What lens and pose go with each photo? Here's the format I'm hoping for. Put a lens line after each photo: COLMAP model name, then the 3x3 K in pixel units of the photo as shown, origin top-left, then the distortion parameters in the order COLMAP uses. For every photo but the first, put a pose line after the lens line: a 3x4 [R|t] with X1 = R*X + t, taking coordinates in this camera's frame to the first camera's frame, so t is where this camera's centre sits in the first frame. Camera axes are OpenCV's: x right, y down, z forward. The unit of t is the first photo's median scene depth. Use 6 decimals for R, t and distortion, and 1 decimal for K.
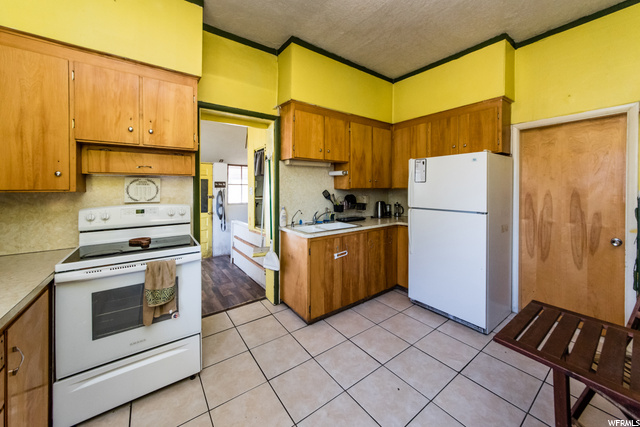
lens RADIAL K [[237.0, 0, 333.3], [0, 237.0, 187.4], [0, 0, 1]] dist [0.009535, -0.000414]
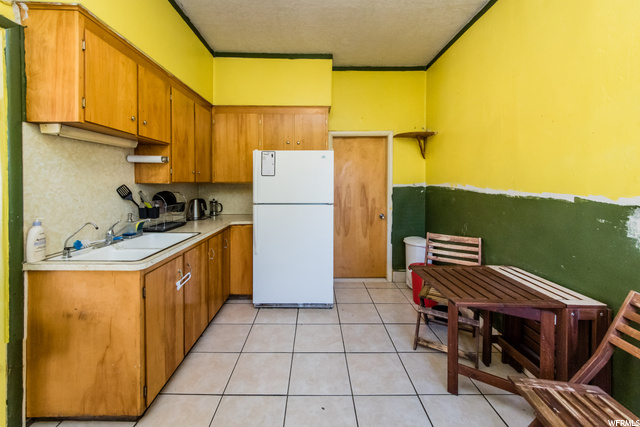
lens RADIAL K [[237.0, 0, 299.1], [0, 237.0, 185.3], [0, 0, 1]] dist [0.009535, -0.000414]
pose [[0.627967, -0.007521, 0.778203, -0.278579], [-0.002985, 0.999923, 0.012073, 0.003465], [-0.778234, -0.009904, 0.627896, 0.312135]]
